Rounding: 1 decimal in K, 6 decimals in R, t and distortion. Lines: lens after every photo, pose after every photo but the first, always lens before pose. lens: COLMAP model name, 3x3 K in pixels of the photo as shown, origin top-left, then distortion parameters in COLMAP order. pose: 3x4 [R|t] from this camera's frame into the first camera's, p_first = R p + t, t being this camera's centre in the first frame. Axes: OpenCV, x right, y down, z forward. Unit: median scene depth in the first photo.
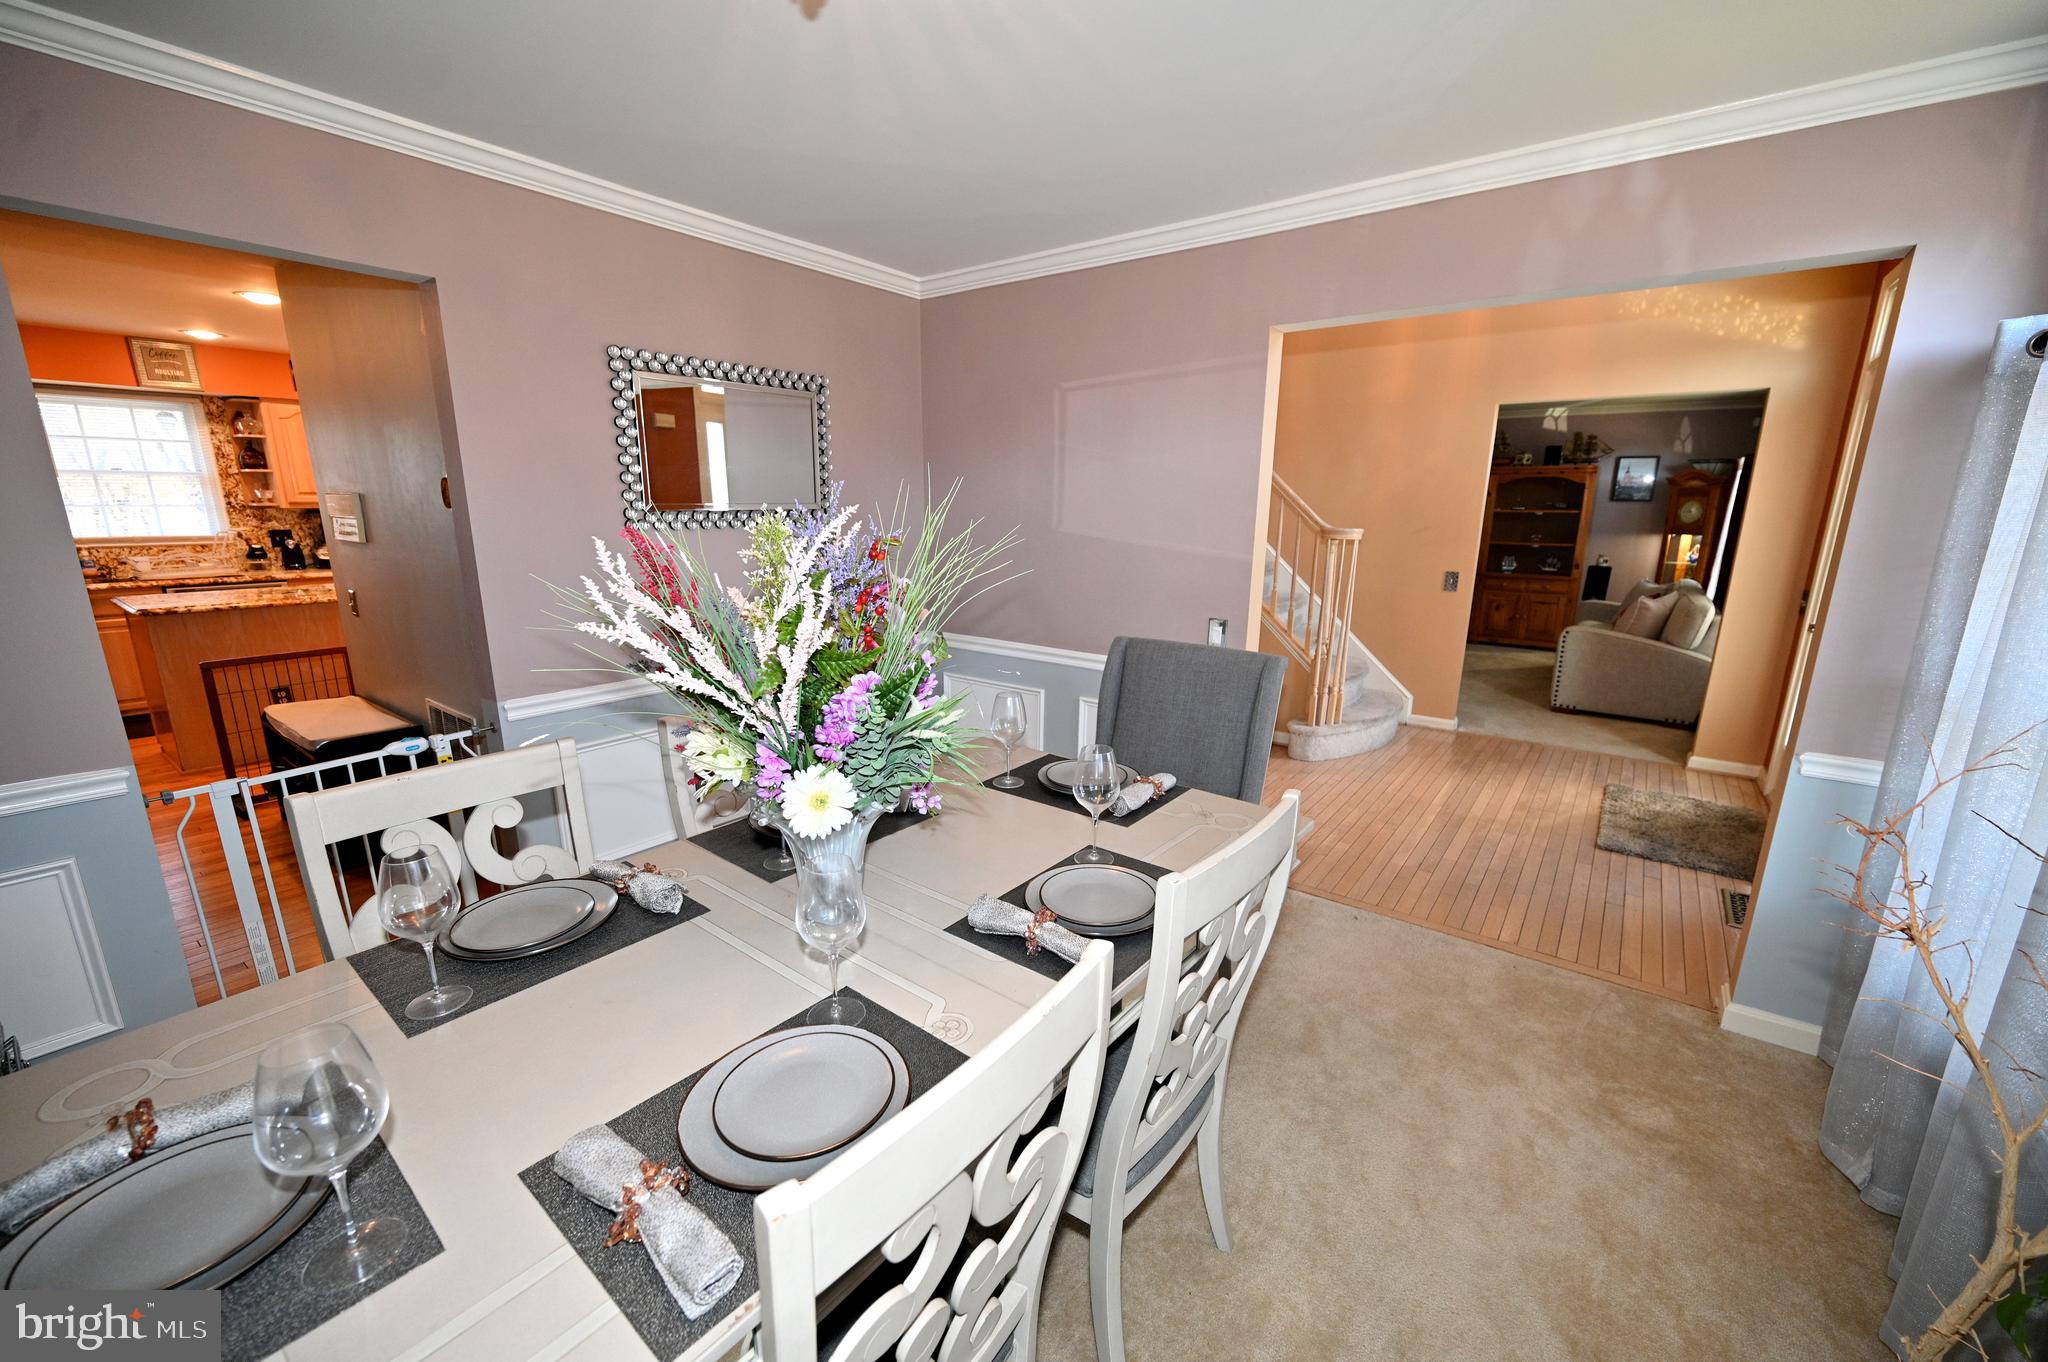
lens RADIAL K [[801.0, 0, 1022.6], [0, 801.0, 699.9], [0, 0, 1]] dist [-0.002877, -0.000990]
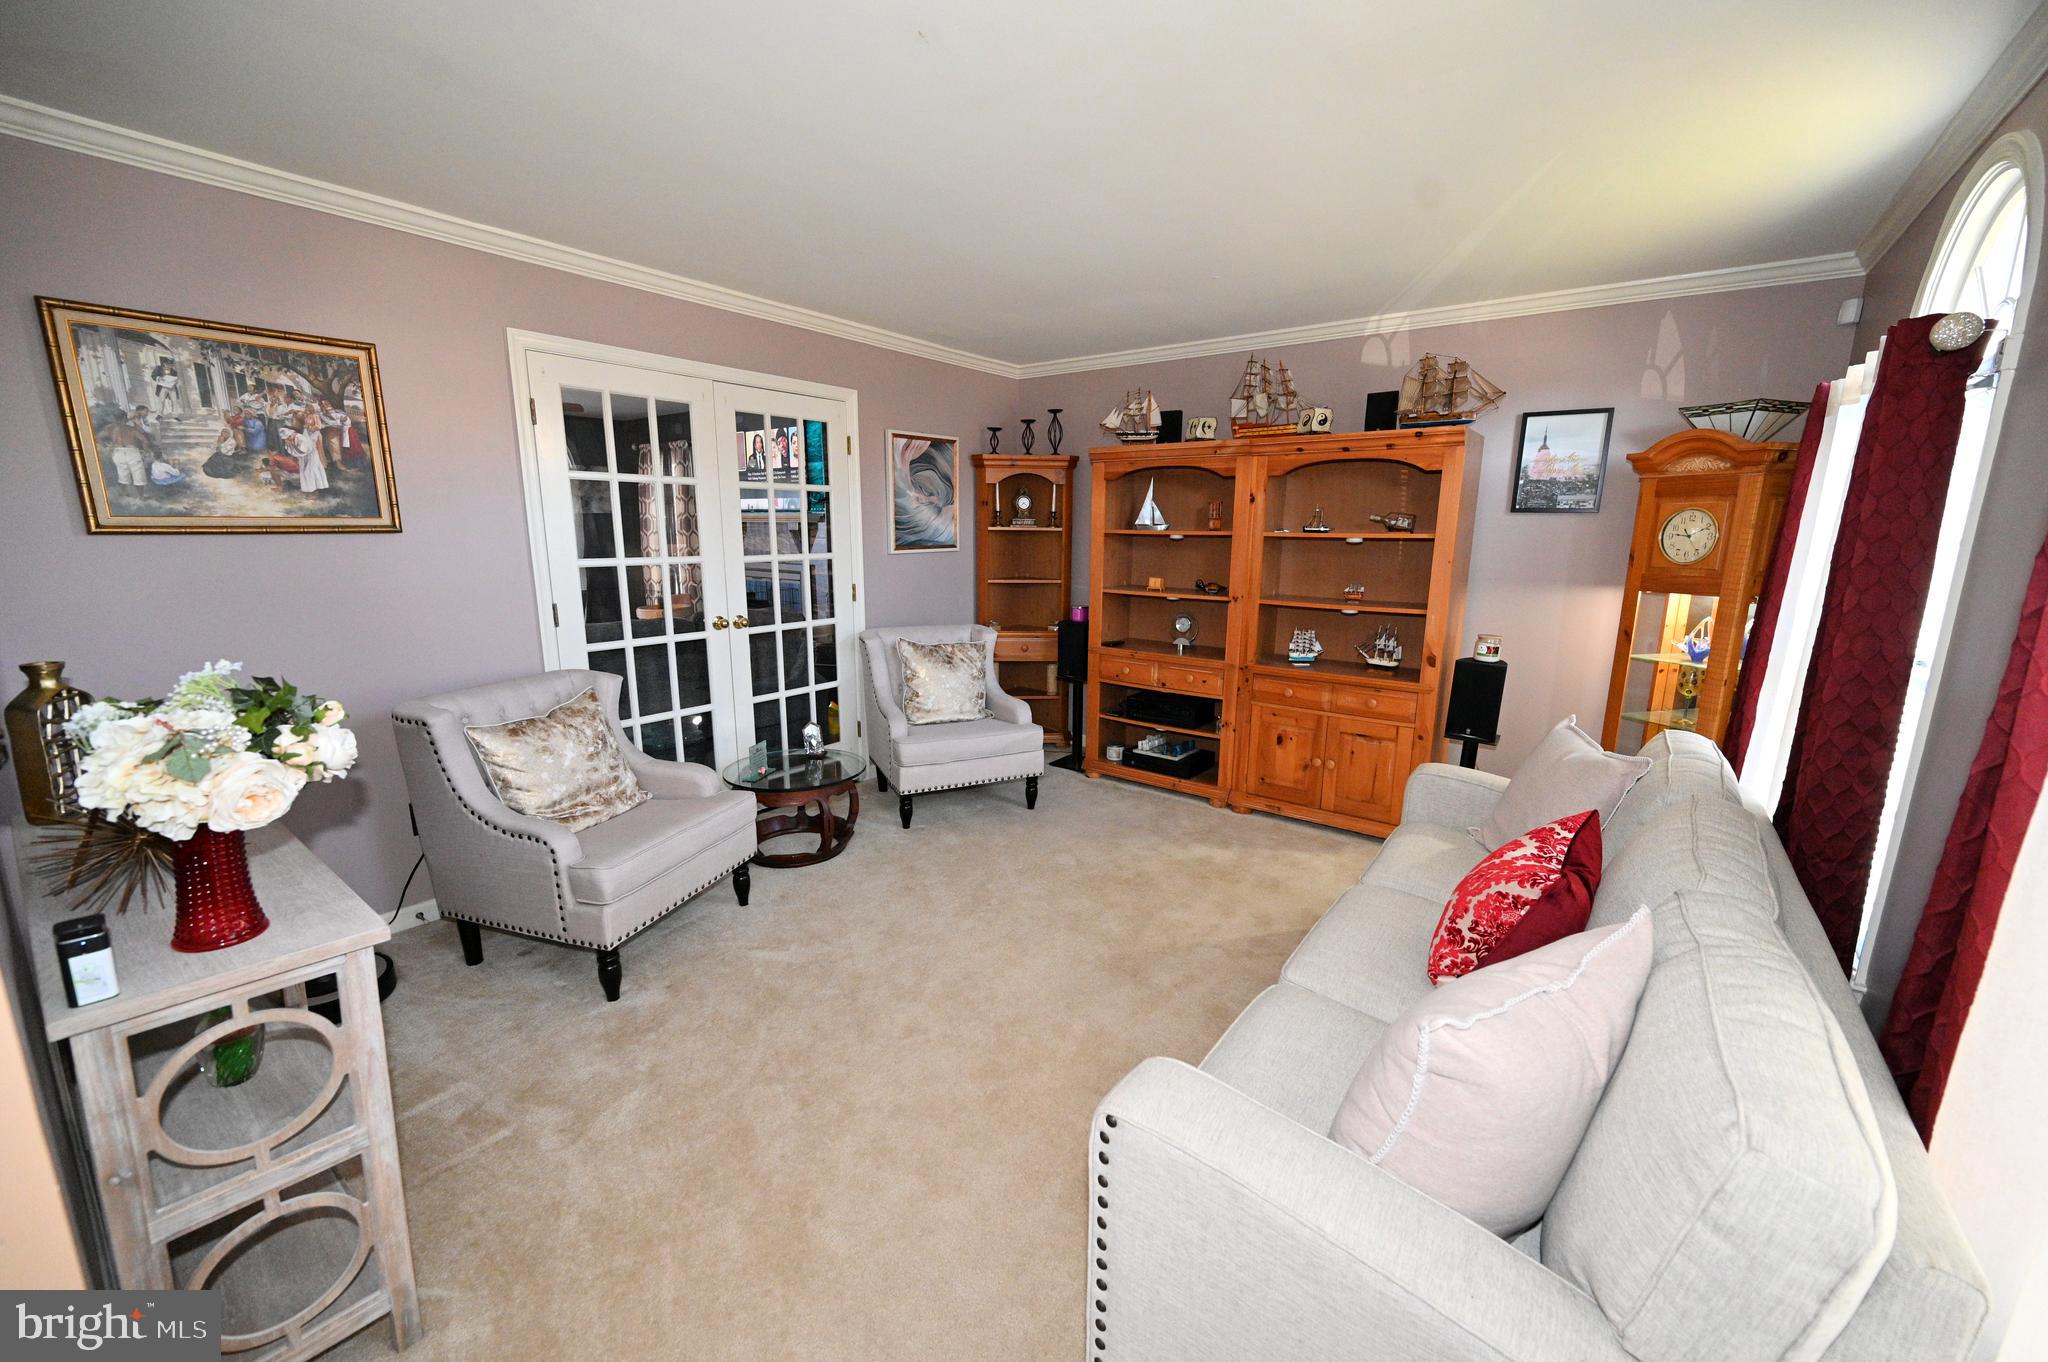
lens RADIAL K [[801.0, 0, 1025.6], [0, 801.0, 684.5], [0, 0, 1]] dist [-0.002877, -0.000990]
pose [[0.999962, 0.004699, 0.007314, 0.512276], [-0.004344, 0.998843, -0.047893, -0.143954], [-0.007531, 0.047860, 0.998826, 0.619300]]
